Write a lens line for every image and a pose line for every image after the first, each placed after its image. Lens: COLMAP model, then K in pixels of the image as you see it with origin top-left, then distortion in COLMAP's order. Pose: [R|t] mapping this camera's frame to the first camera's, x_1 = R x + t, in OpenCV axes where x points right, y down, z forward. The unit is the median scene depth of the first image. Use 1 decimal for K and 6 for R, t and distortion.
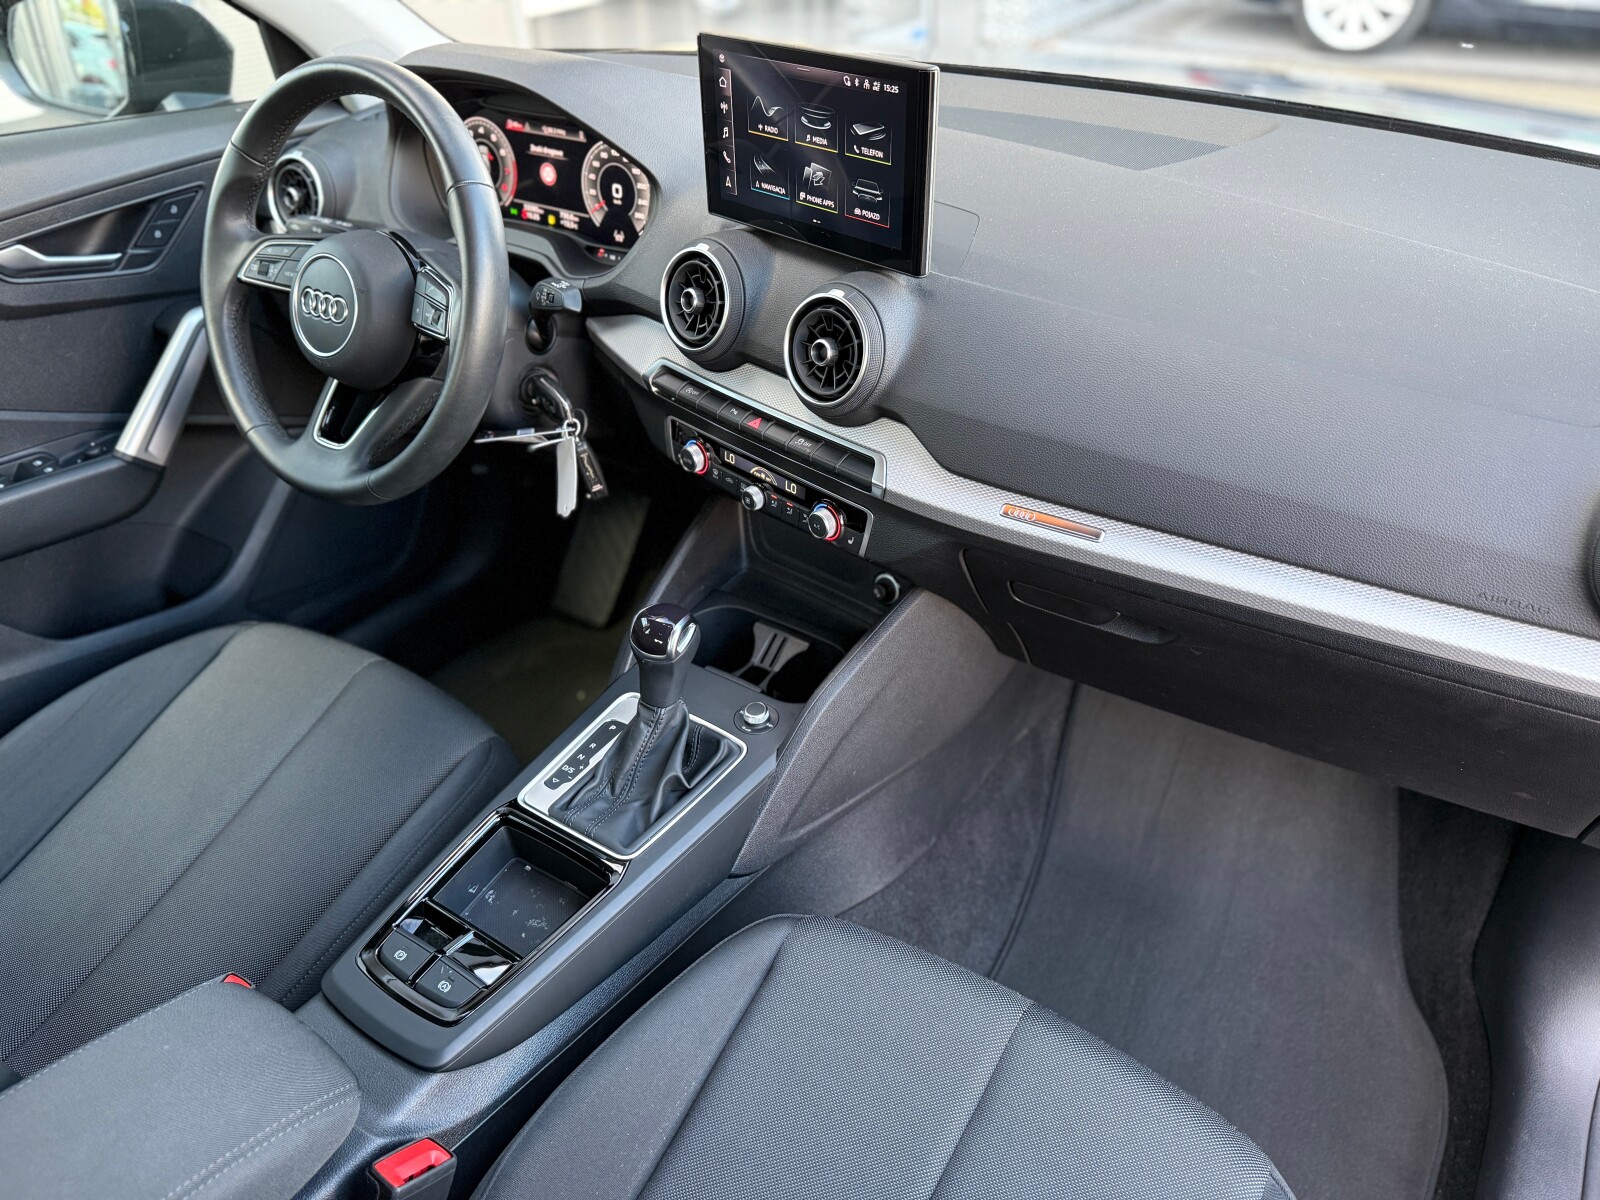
lens RADIAL K [[1131.0, 0, 811.0], [0, 1131.0, 614.0], [0, 0, 1]] dist [0.047439, -0.079412]
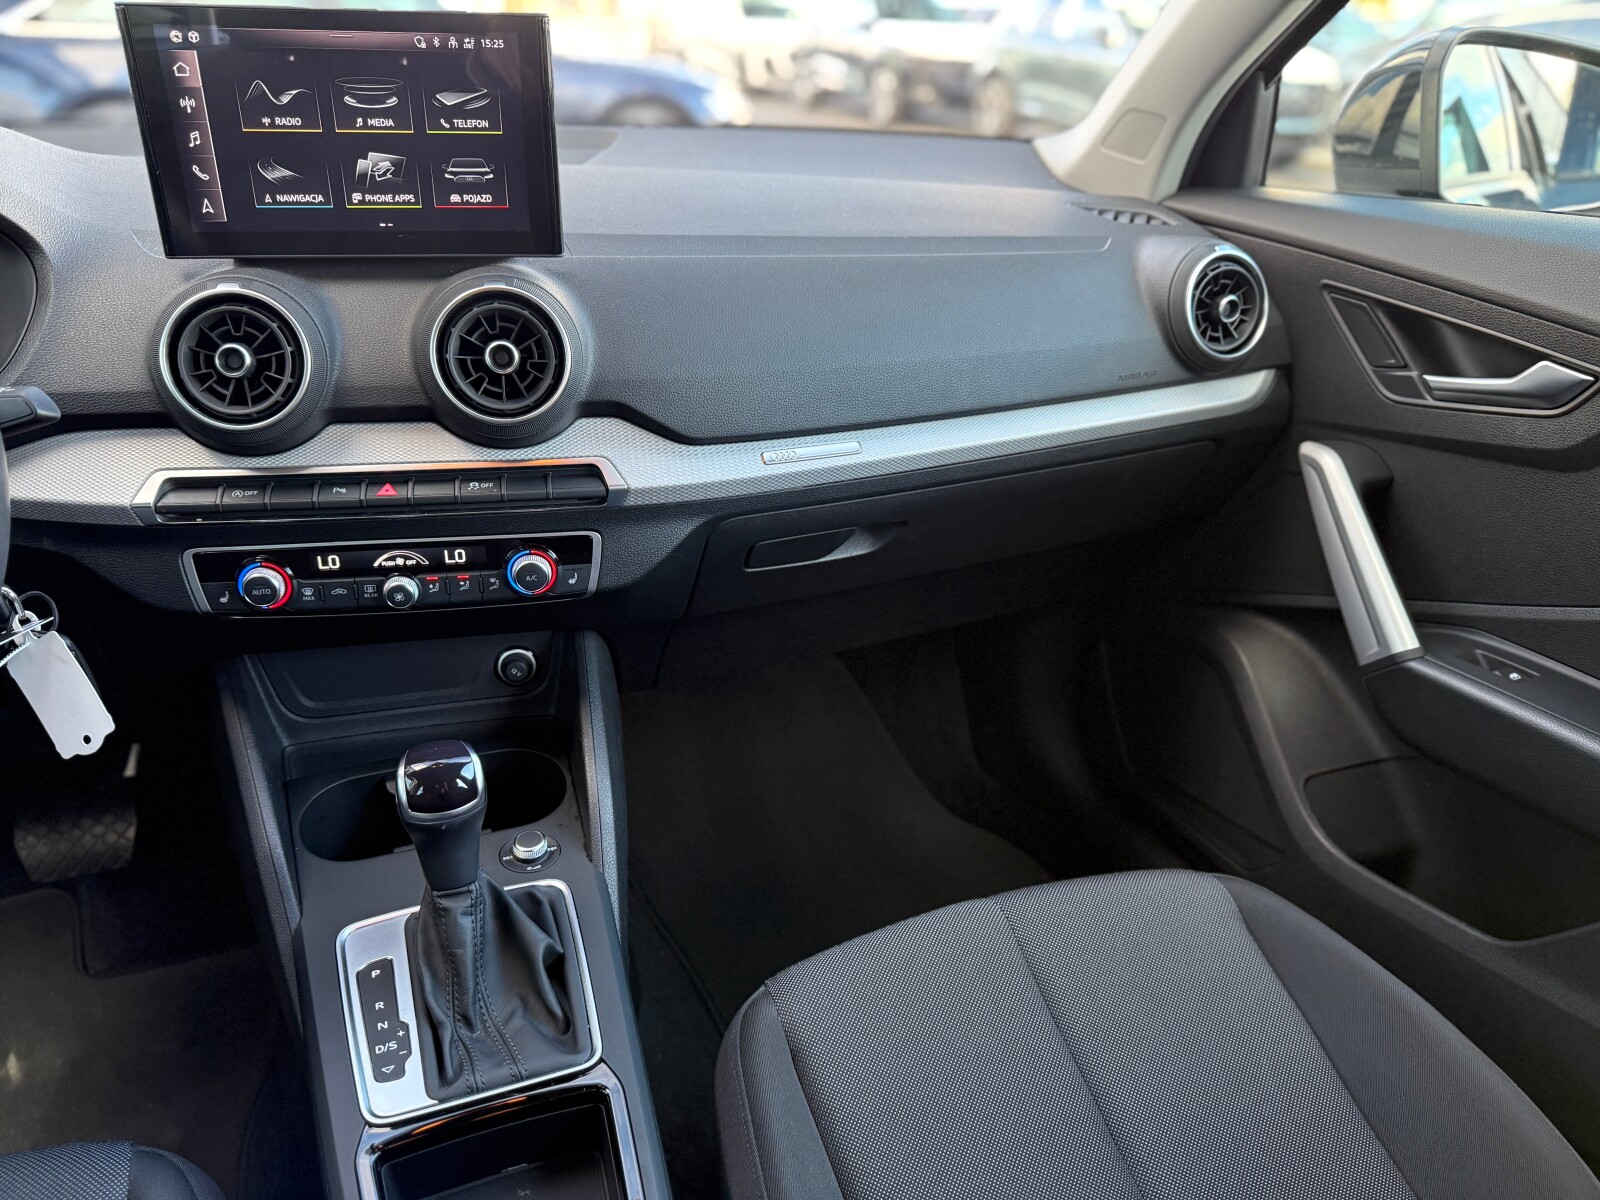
lens RADIAL K [[1131.0, 0, 800.8], [0, 1131.0, 603.4], [0, 0, 1]] dist [0.047439, -0.079412]
pose [[0.559859, -0.340531, 0.755379, -0.492308], [0.453233, 0.889029, 0.064862, -0.025340], [-0.693641, 0.306049, 0.652070, 0.327743]]
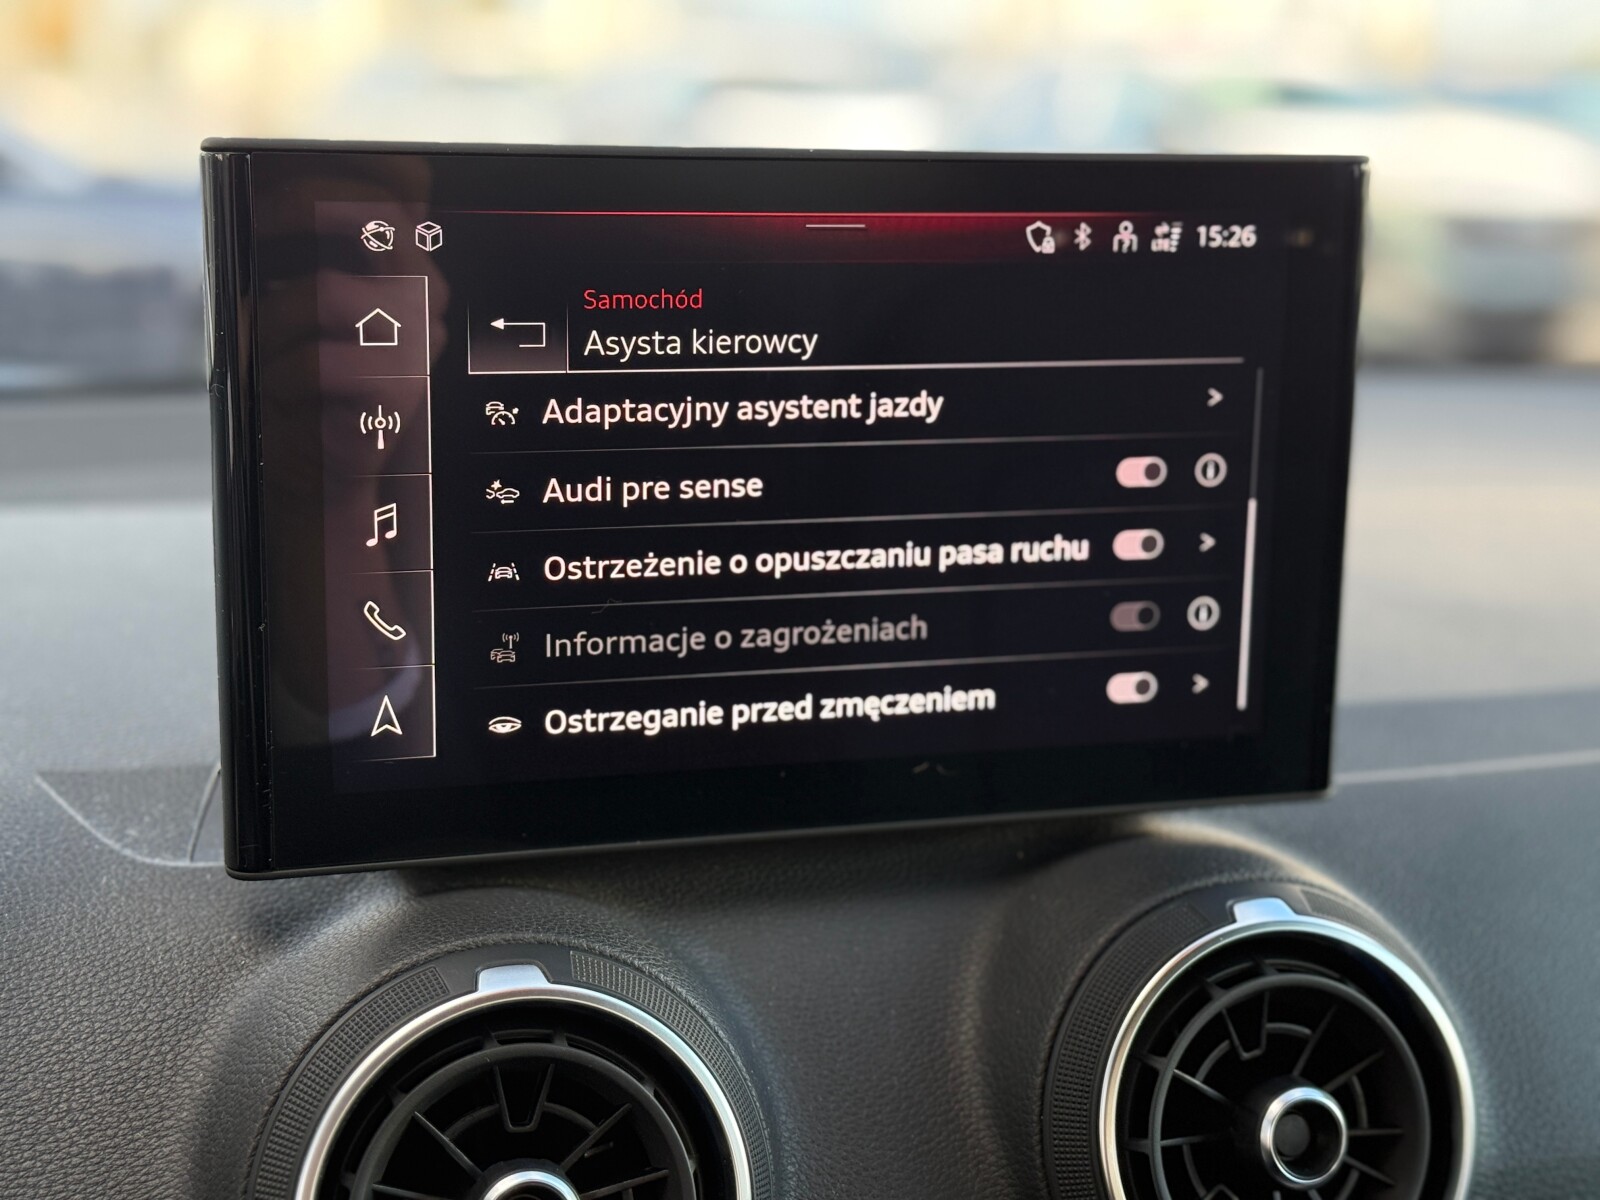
lens RADIAL K [[2354.5, 0, 787.3], [0, 2354.5, 601.7], [0, 0, 1]] dist [0.072914, 0.000000]
pose [[0.467131, -0.150755, 0.871242, -0.450296], [0.498476, 0.858742, -0.118674, -0.296032], [-0.730281, 0.489730, 0.476293, 0.682094]]
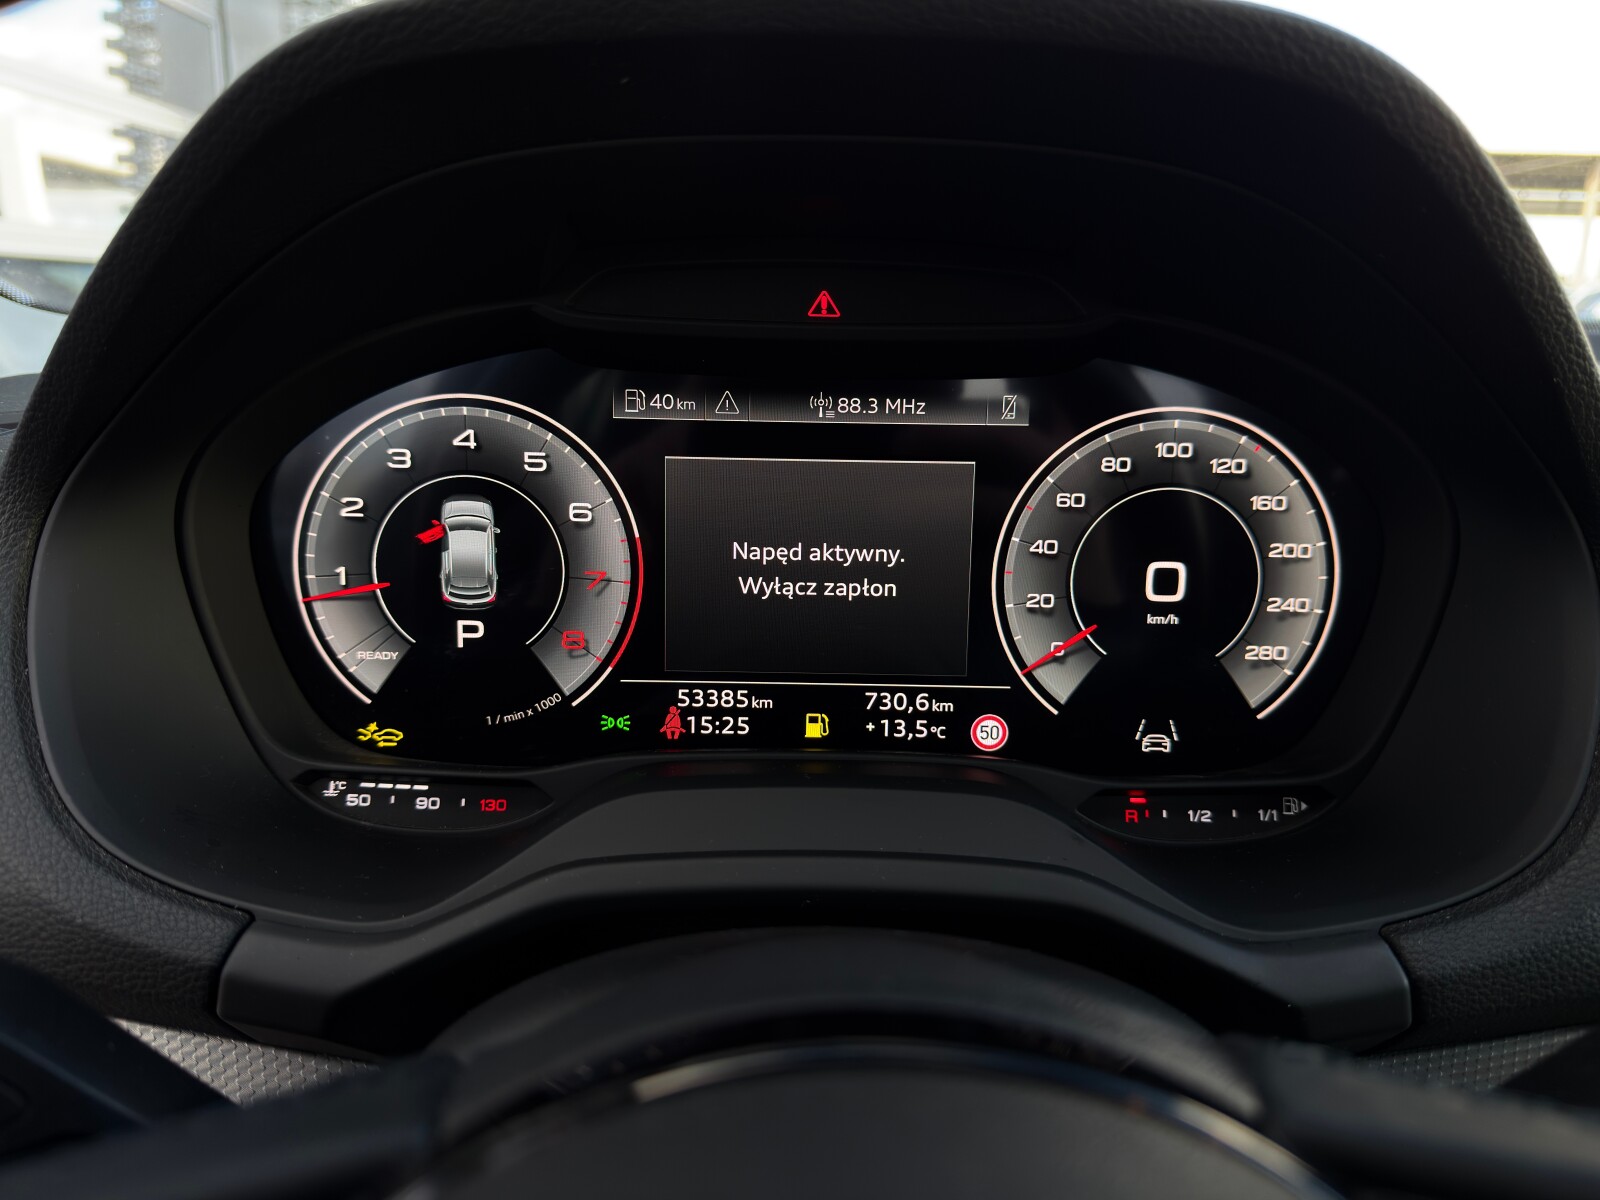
lens RADIAL K [[1131.0, 0, 799.4], [0, 1131.0, 595.5], [0, 0, 1]] dist [0.047439, -0.079412]
pose [[0.819751, -0.099472, 0.564015, -0.459941], [0.308117, 0.906737, -0.287908, -0.366081], [-0.482775, 0.409796, 0.773948, 0.960966]]
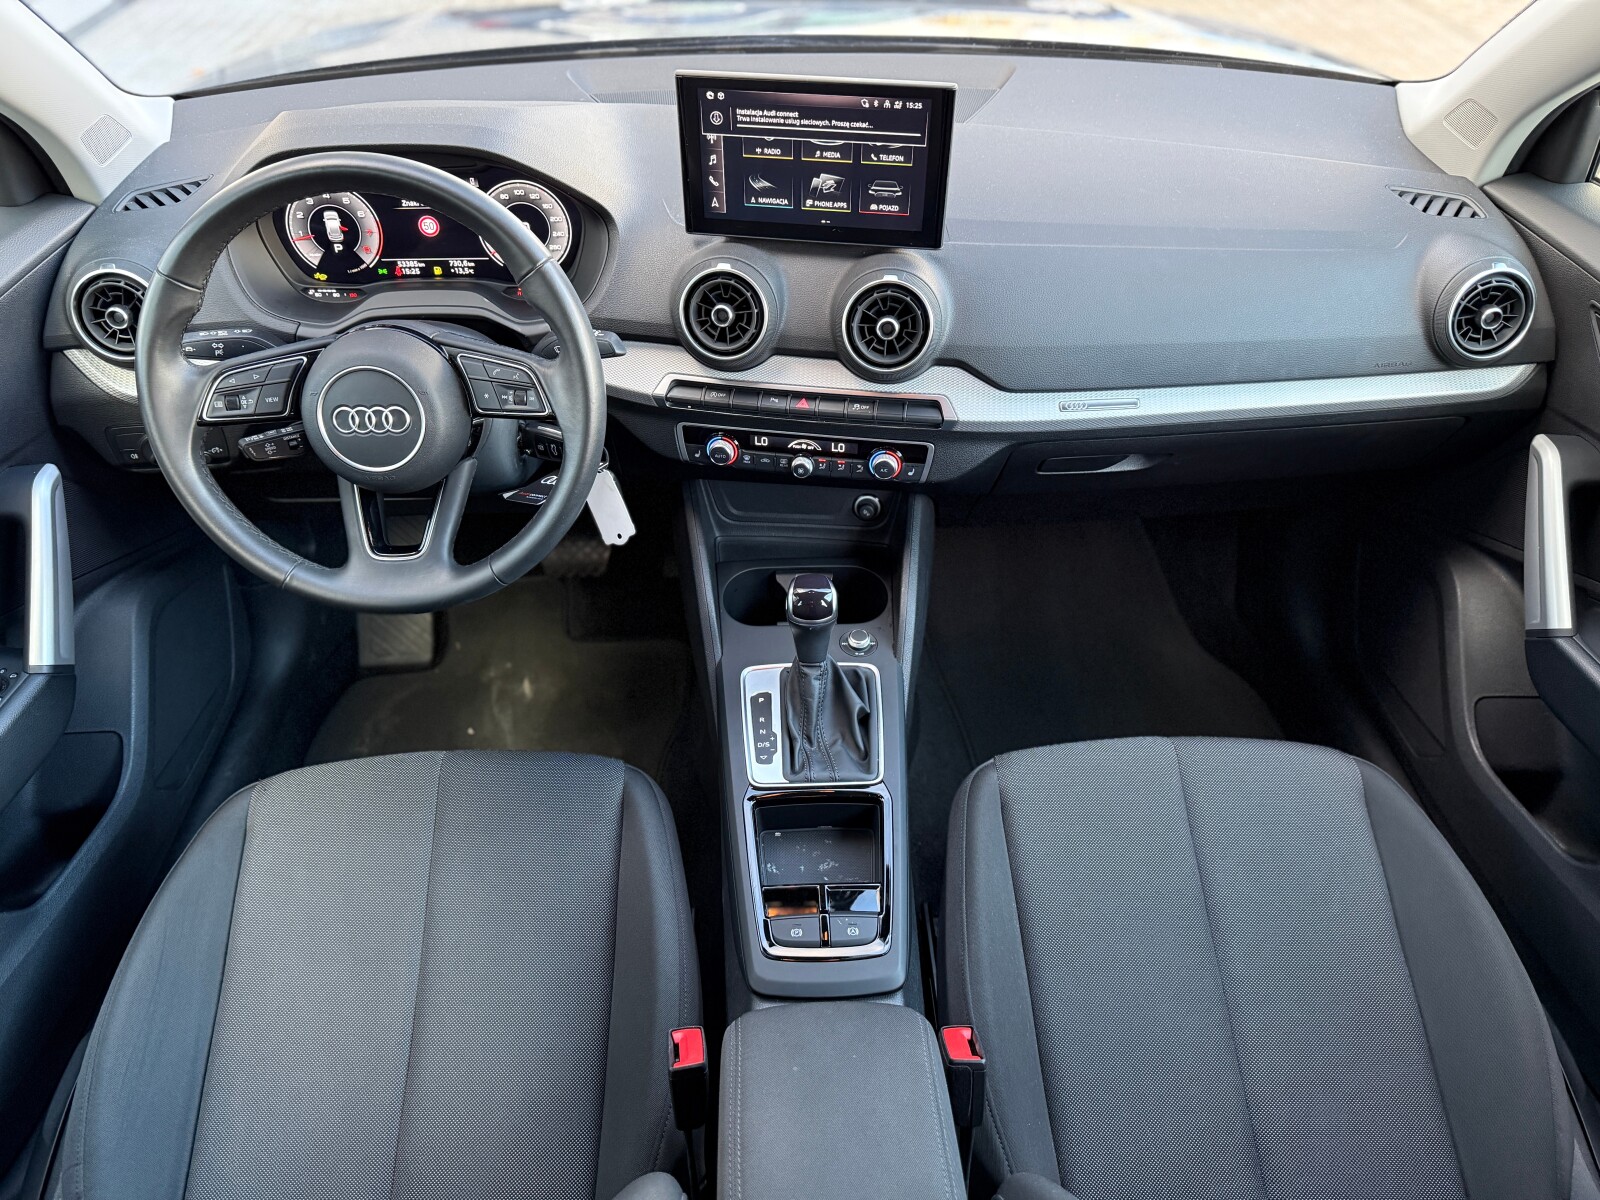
lens RADIAL K [[1131.0, 0, 805.7], [0, 1131.0, 615.1], [0, 0, 1]] dist [0.047439, -0.079412]
pose [[0.803983, -0.379859, 0.457514, -0.652921], [0.334712, 0.925005, 0.179816, -0.173990], [-0.491507, 0.008567, 0.870832, -0.008597]]
